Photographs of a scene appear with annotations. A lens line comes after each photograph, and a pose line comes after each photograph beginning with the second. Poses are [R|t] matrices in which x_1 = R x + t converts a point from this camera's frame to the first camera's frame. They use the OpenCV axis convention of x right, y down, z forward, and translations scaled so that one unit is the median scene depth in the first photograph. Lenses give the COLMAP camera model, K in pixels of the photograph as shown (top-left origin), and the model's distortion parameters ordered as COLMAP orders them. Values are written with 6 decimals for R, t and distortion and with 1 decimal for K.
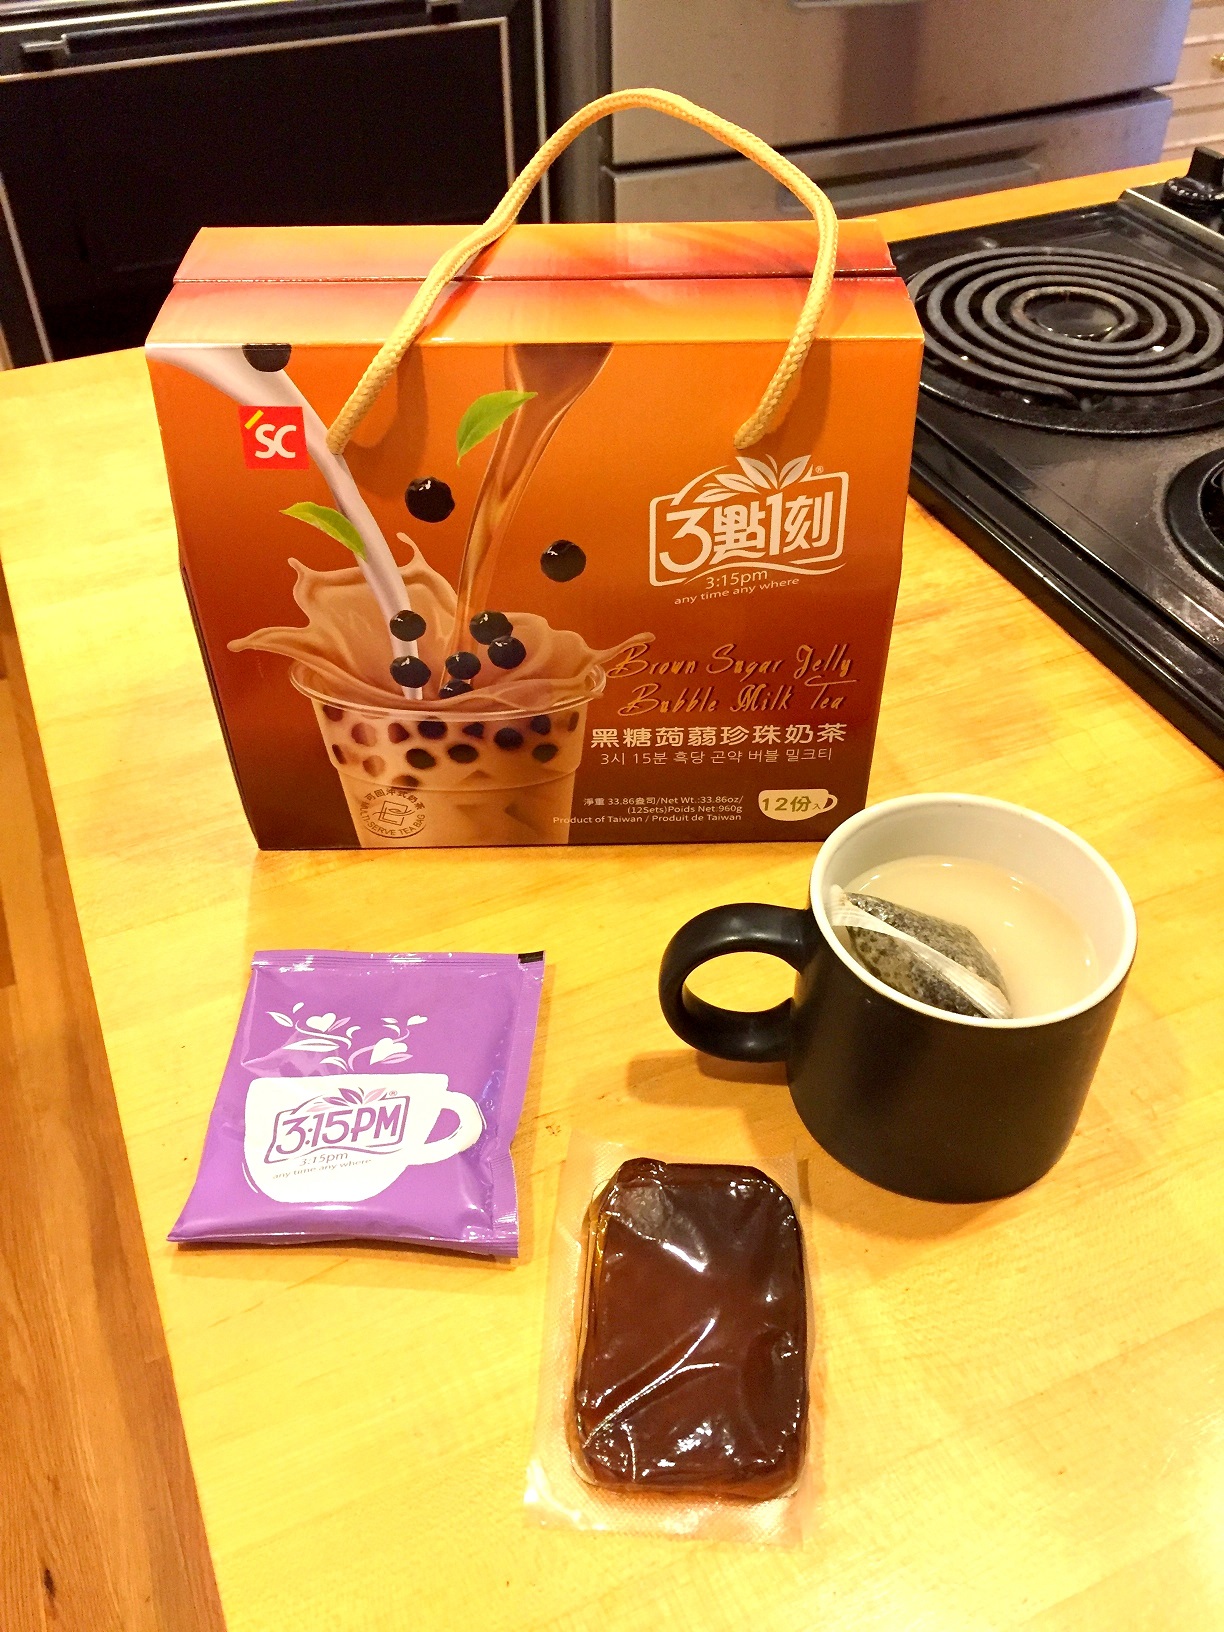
lens RADIAL K [[1370.3, 0, 612.0], [0, 1370.3, 816.0], [0, 0, 1]] dist [0.050166, 0.000429]
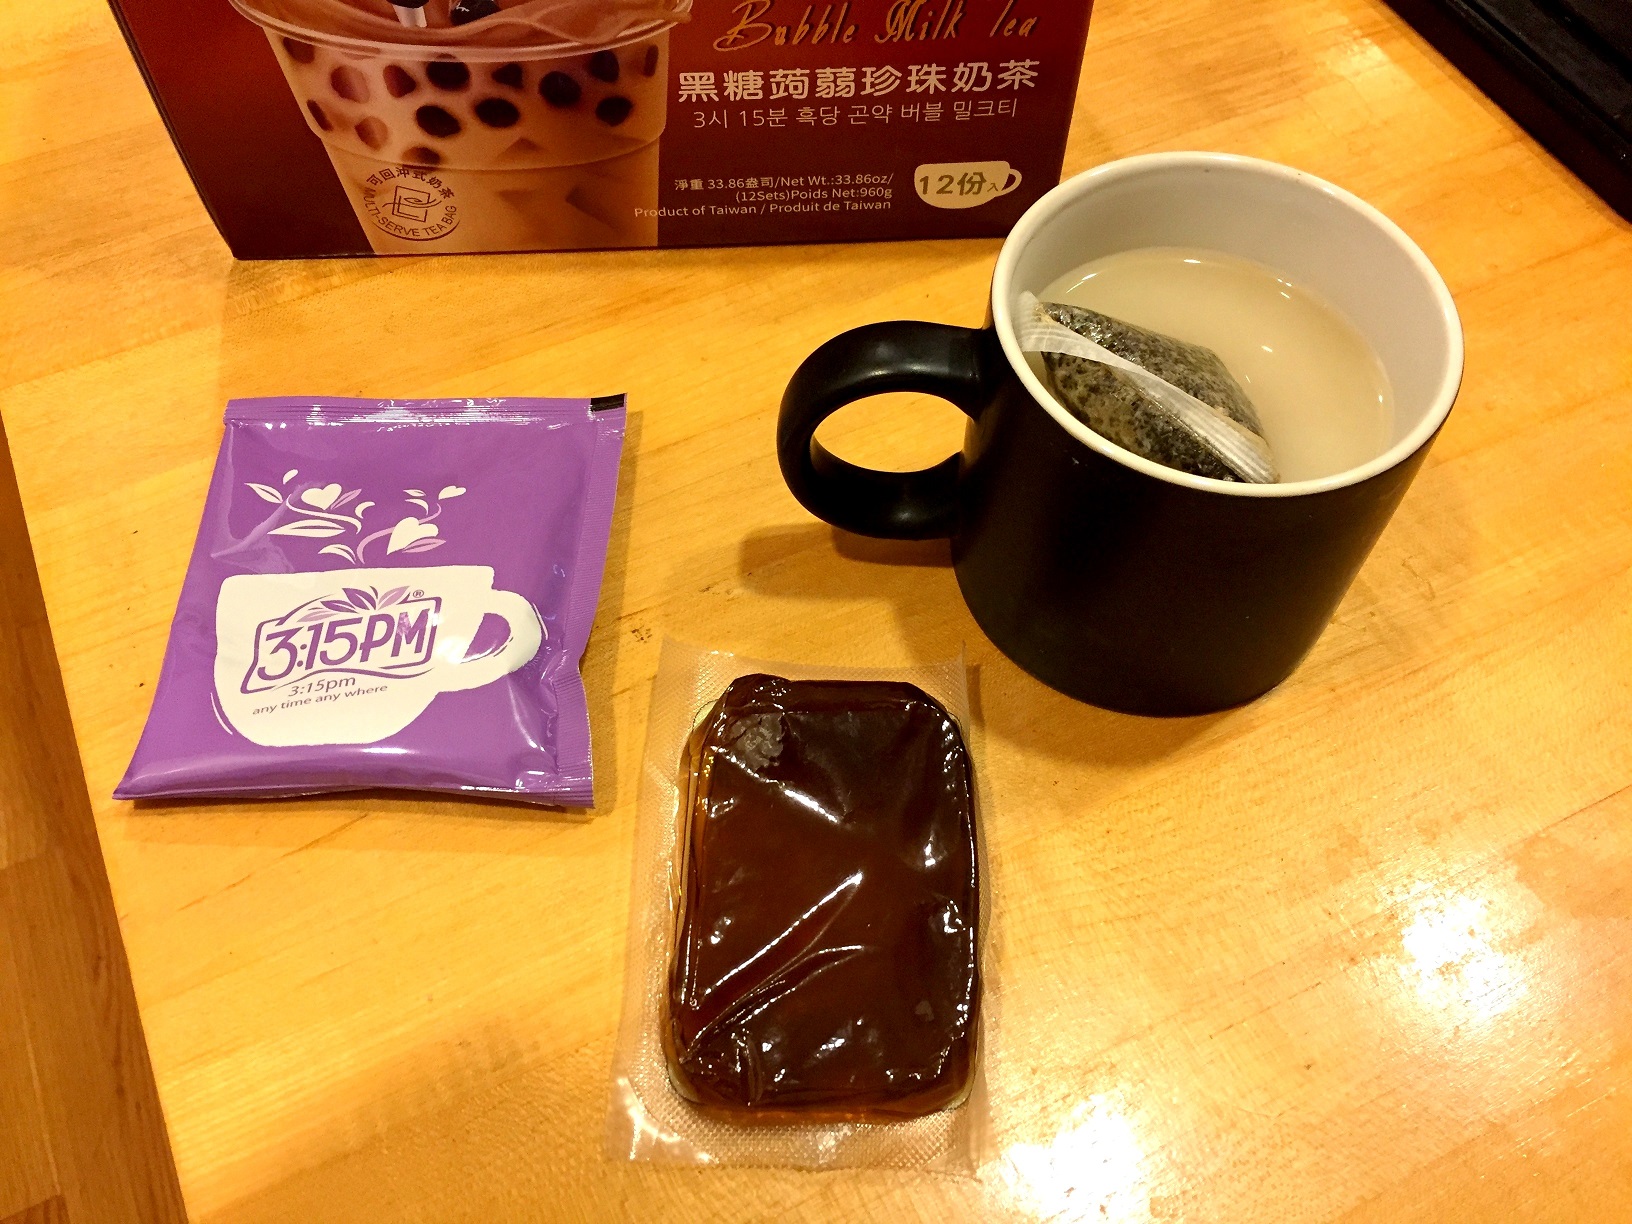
lens RADIAL K [[1506.9, 0, 816.0], [0, 1506.9, 612.0], [0, 0, 1]] dist [0.078697, -0.136671]
pose [[0.998796, -0.026039, 0.041571, 0.018390], [0.015019, 0.969105, 0.246189, 0.015313], [-0.046697, -0.245268, 0.968330, 0.201579]]
